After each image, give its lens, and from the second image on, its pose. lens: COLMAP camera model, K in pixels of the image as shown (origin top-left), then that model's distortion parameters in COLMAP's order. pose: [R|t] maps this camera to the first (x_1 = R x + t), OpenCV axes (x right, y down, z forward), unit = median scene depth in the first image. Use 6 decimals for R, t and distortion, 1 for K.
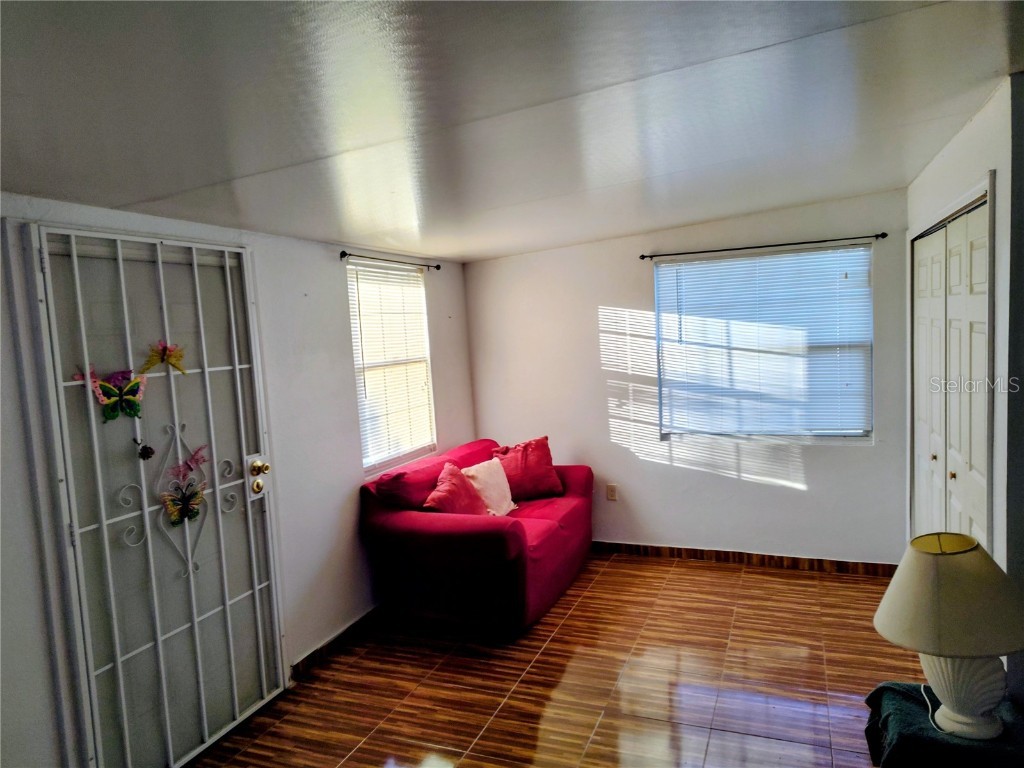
lens RADIAL K [[703.3, 0, 512.3], [0, 703.3, 379.0], [0, 0, 1]] dist [0.069116, -0.076062]
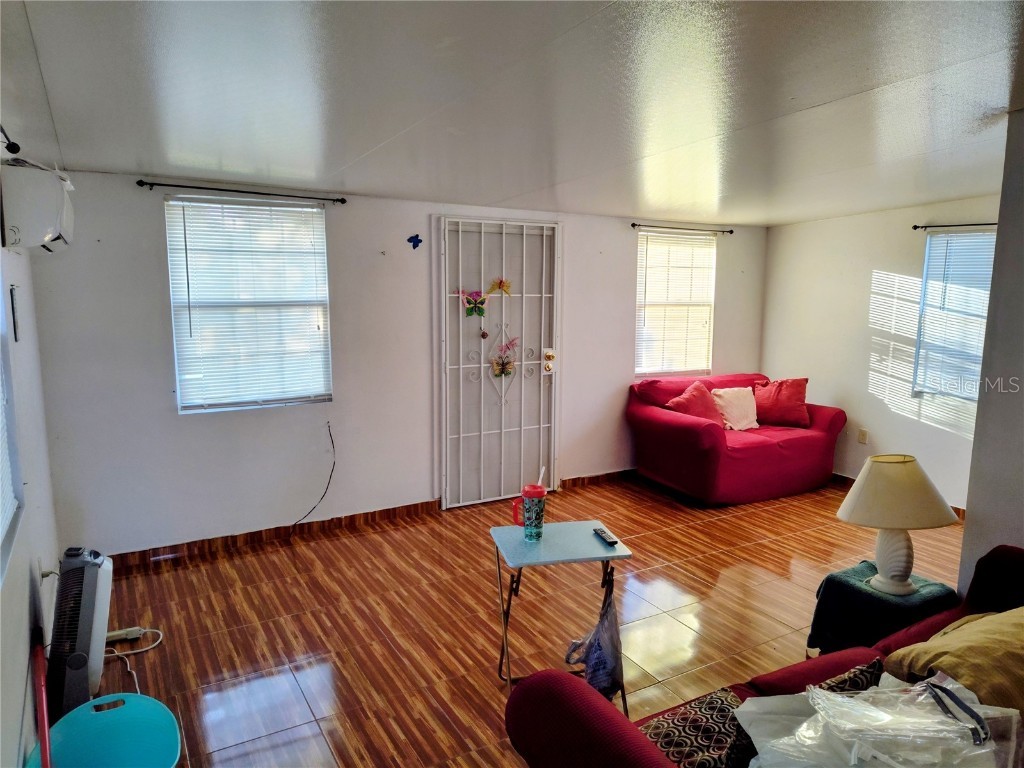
lens RADIAL K [[703.3, 0, 512.3], [0, 703.3, 379.0], [0, 0, 1]] dist [0.069116, -0.076062]
pose [[0.793101, 0.153426, -0.589450, 0.484716], [-0.104181, 0.987664, 0.116900, -0.006774], [0.600114, -0.031304, 0.799302, -0.337987]]
